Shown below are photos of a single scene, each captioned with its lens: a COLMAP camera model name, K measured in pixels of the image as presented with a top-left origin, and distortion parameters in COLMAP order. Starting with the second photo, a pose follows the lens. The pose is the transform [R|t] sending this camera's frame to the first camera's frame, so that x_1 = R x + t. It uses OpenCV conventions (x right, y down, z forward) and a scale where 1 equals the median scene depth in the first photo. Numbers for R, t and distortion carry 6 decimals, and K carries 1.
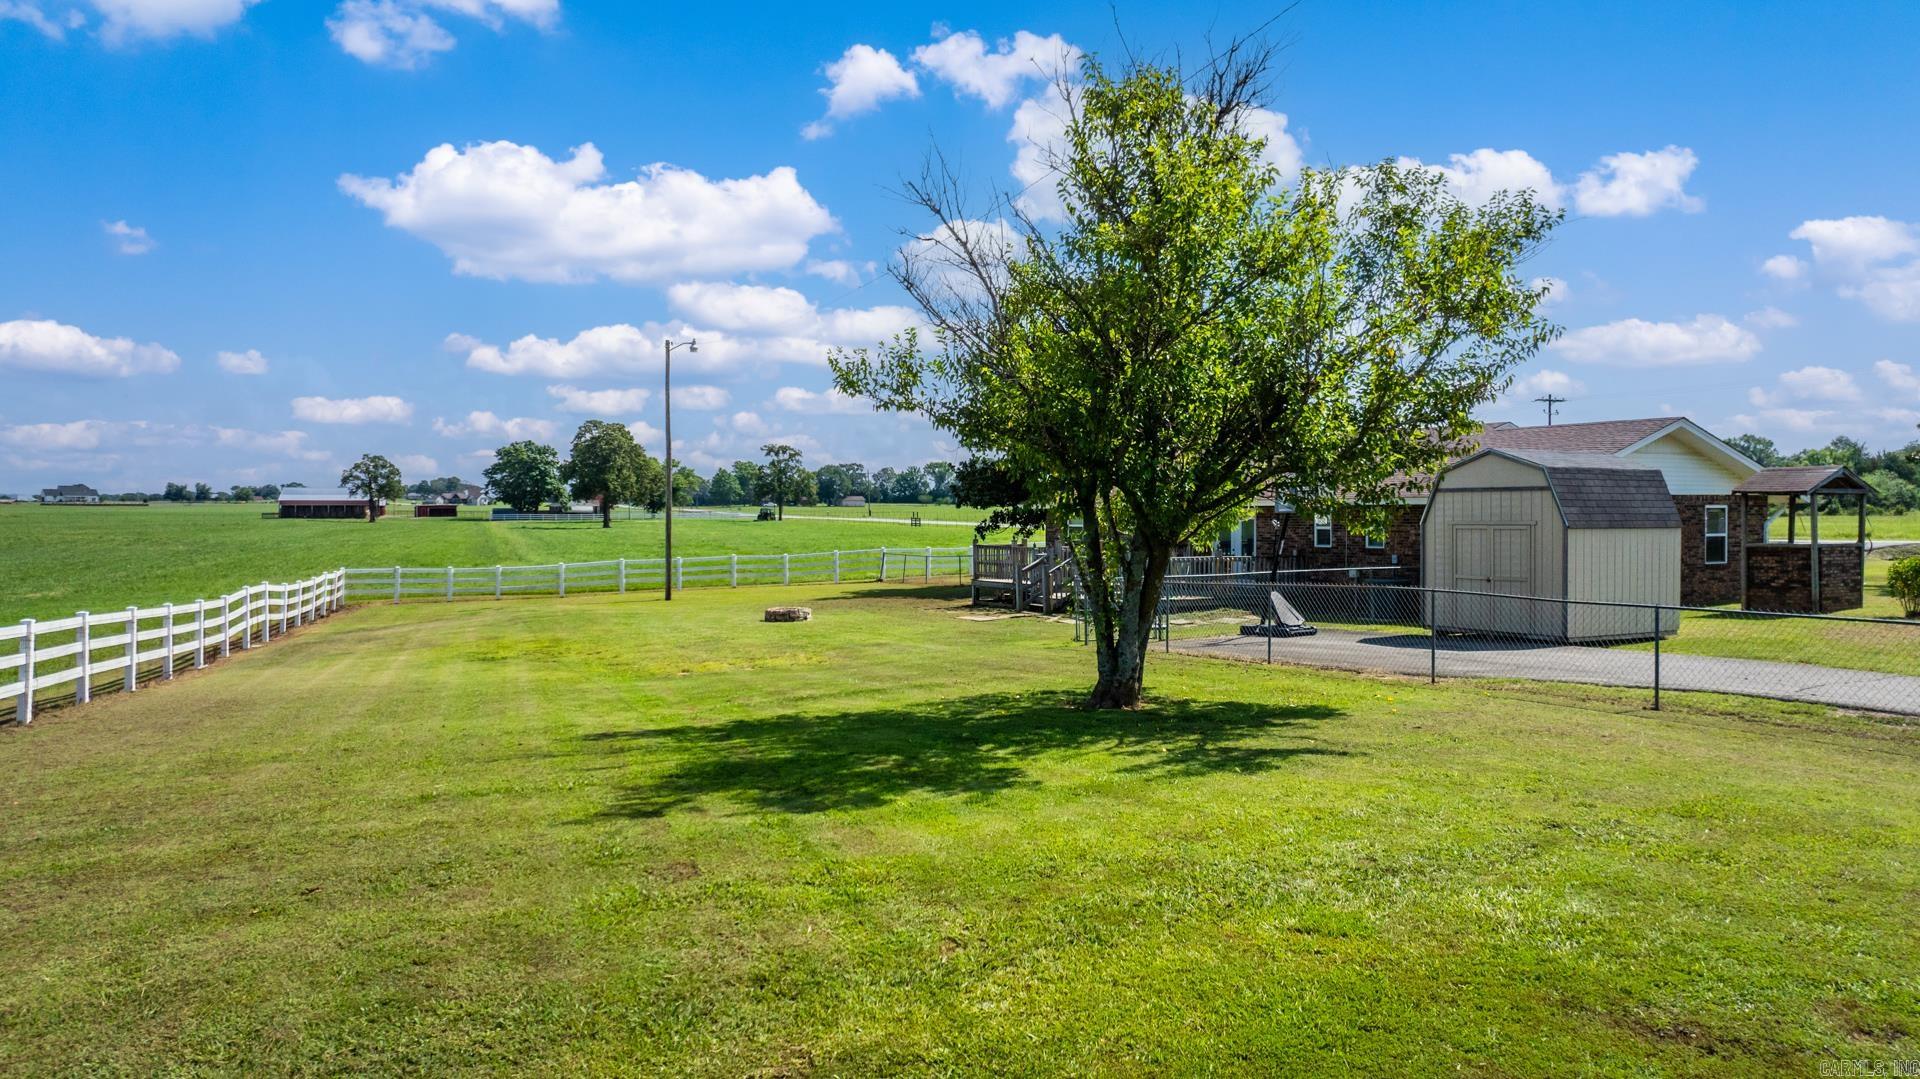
lens RADIAL K [[1366.5, 0, 956.2], [0, 1366.5, 533.7], [0, 0, 1]] dist [-0.026055, 0.009457]
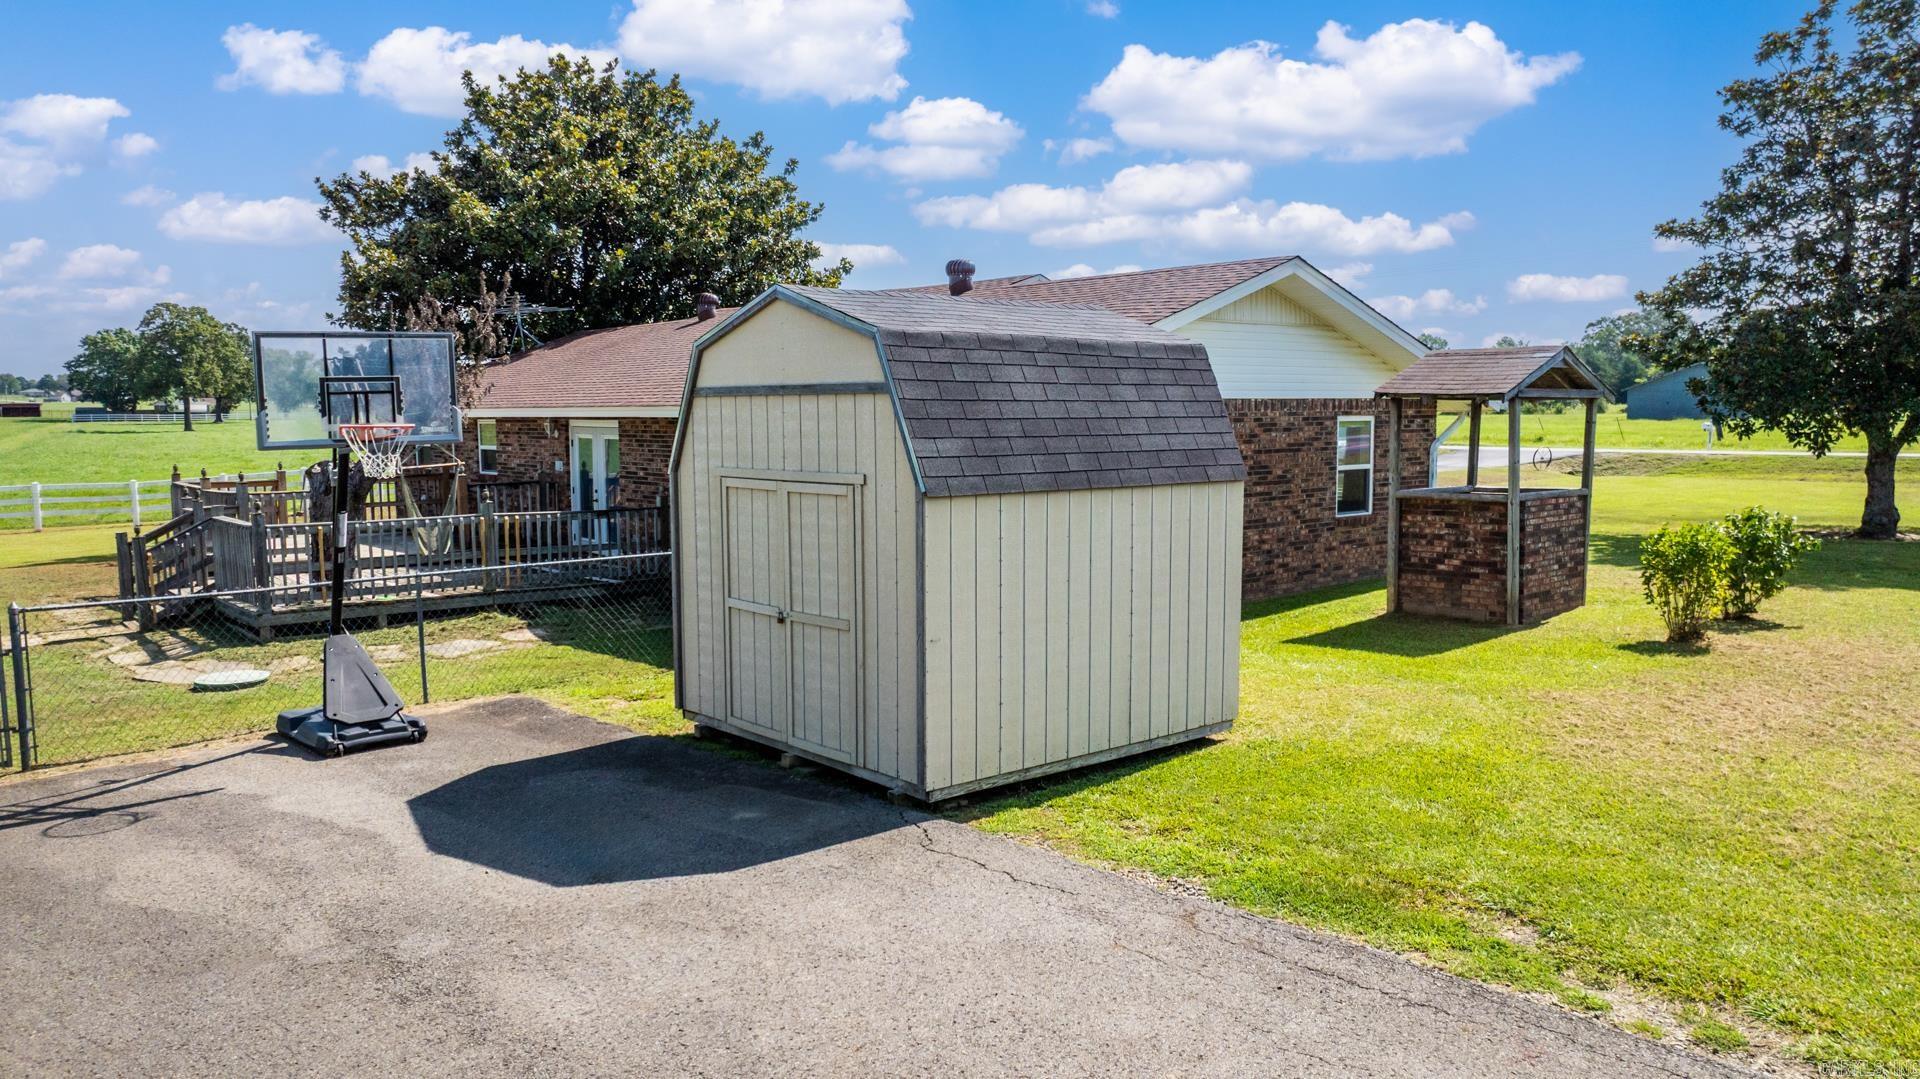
lens RADIAL K [[1366.5, 0, 956.2], [0, 1366.5, 533.7], [0, 0, 1]] dist [-0.026055, 0.009457]
pose [[0.980432, -0.018518, 0.195985, 0.351182], [0.003729, 0.997134, 0.075562, -0.020043], [-0.196823, -0.073352, 0.977691, 0.580984]]
